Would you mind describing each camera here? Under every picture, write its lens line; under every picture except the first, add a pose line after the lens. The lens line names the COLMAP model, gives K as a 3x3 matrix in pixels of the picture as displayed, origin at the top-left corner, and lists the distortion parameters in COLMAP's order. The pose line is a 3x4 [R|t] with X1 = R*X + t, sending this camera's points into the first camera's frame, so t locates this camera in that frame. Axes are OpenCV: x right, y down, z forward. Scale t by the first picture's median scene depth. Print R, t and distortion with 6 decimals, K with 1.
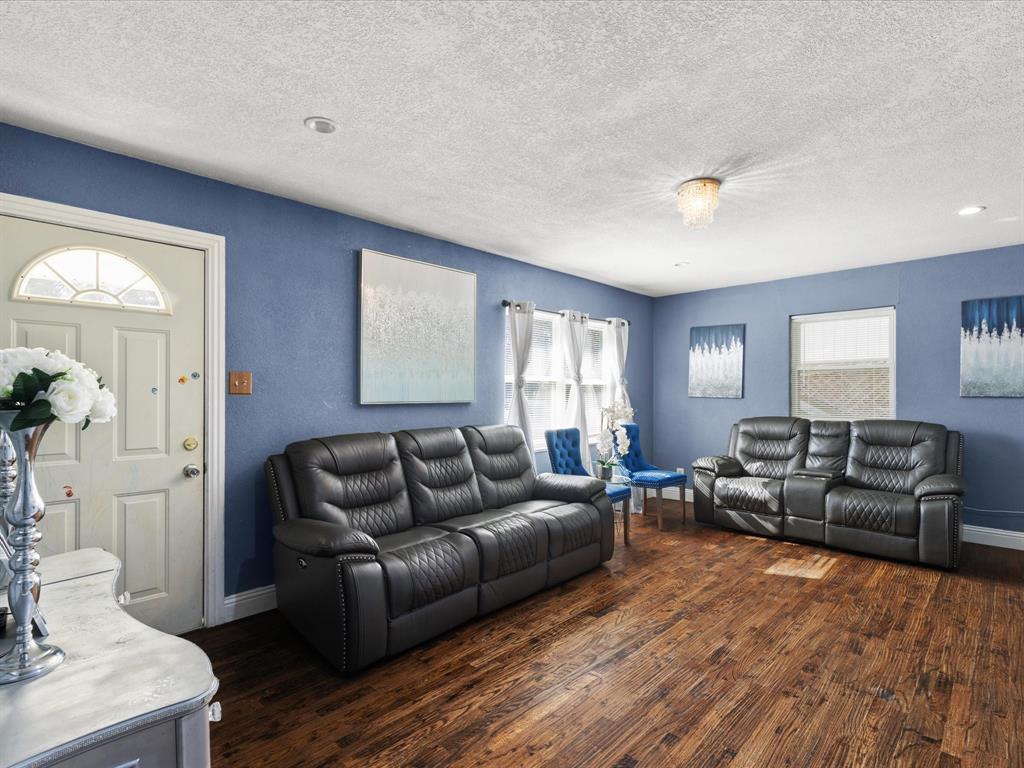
lens RADIAL K [[522.0, 0, 511.5], [0, 522.0, 393.3], [0, 0, 1]] dist [0.005291, -0.000903]
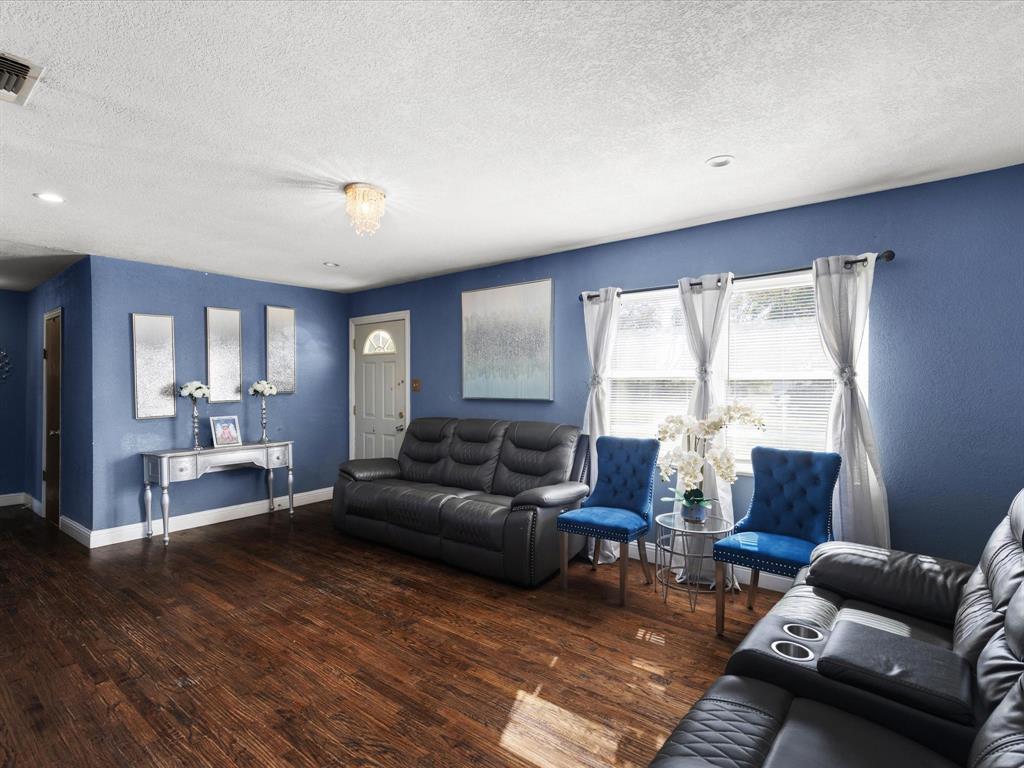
lens RADIAL K [[522.0, 0, 510.5], [0, 522.0, 384.9], [0, 0, 1]] dist [0.005291, -0.000903]
pose [[0.081045, -0.005789, -0.996694, 1.384930], [-0.003836, 0.999974, -0.006120, -0.010214], [0.996703, 0.004320, 0.081020, 1.191628]]
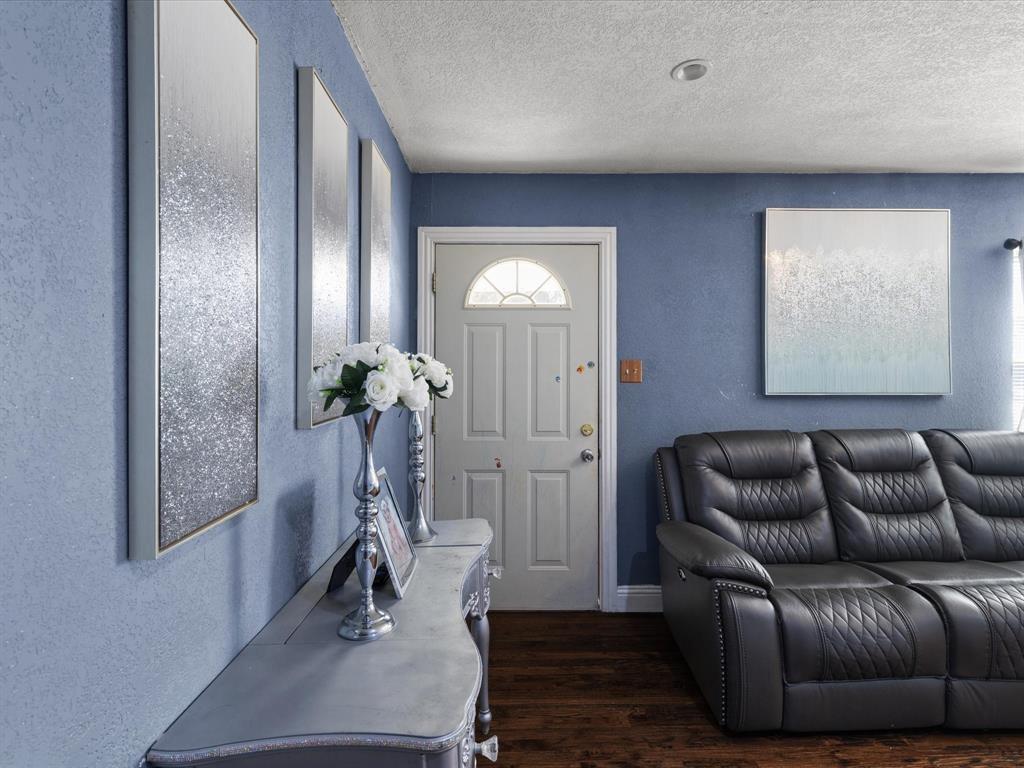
lens RADIAL K [[522.0, 0, 512.6], [0, 522.0, 370.5], [0, 0, 1]] dist [0.005291, -0.000903]
pose [[0.695253, -0.013125, -0.718646, 0.034920], [-0.000959, 0.999815, -0.019188, -0.001935], [0.718765, 0.014030, 0.695112, 0.153672]]
